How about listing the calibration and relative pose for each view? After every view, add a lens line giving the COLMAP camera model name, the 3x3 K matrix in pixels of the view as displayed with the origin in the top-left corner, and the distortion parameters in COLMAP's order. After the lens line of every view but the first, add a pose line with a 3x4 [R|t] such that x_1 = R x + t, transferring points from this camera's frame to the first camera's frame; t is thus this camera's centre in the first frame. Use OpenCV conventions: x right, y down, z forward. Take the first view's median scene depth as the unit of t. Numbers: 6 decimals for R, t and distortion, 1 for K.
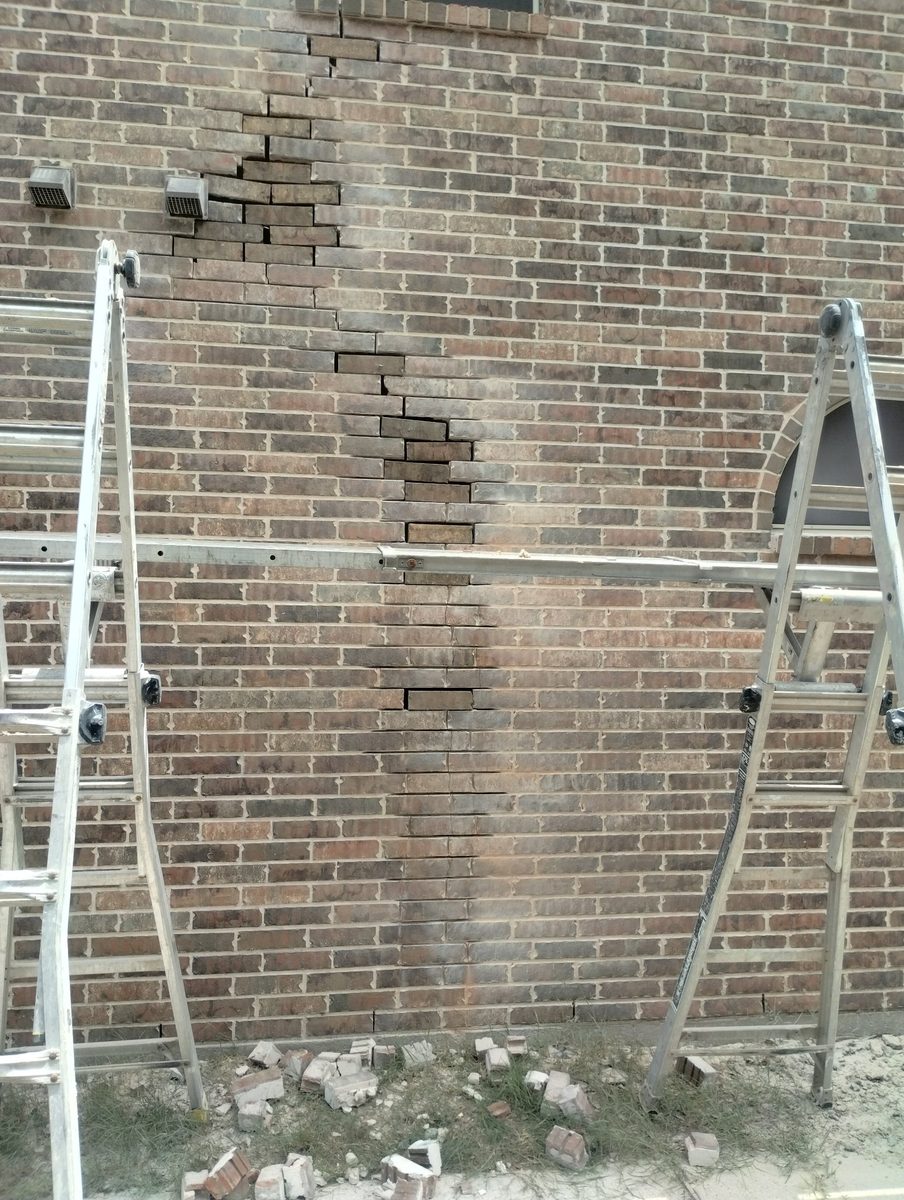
lens RADIAL K [[979.3, 0, 448.8], [0, 979.3, 608.4], [0, 0, 1]] dist [0.051026, -0.070138]
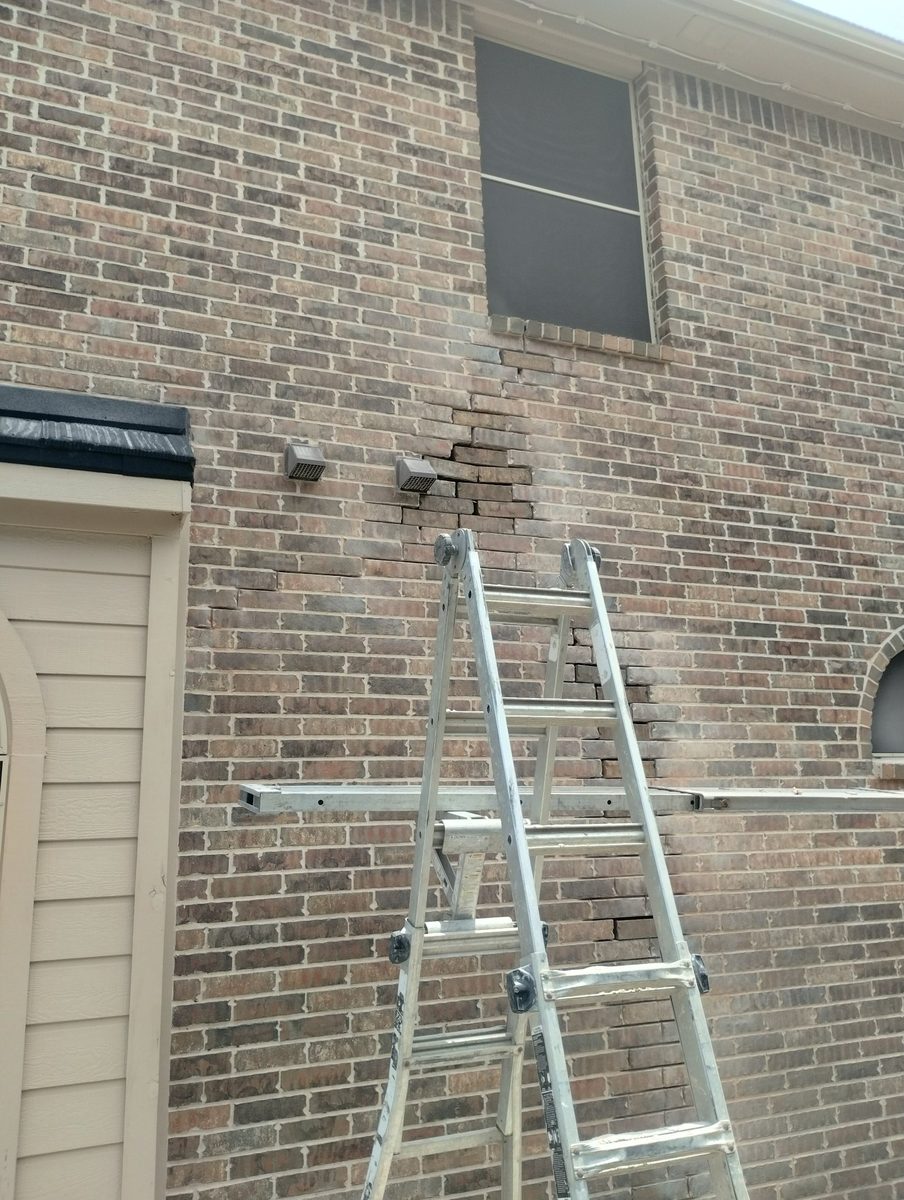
lens RADIAL K [[979.3, 0, 451.1], [0, 979.3, 592.1], [0, 0, 1]] dist [0.051026, -0.070138]
pose [[0.970209, 0.017796, 0.241615, -0.474149], [0.036474, 0.975202, -0.218289, -0.036577], [-0.239508, 0.220599, 0.945501, -0.042651]]
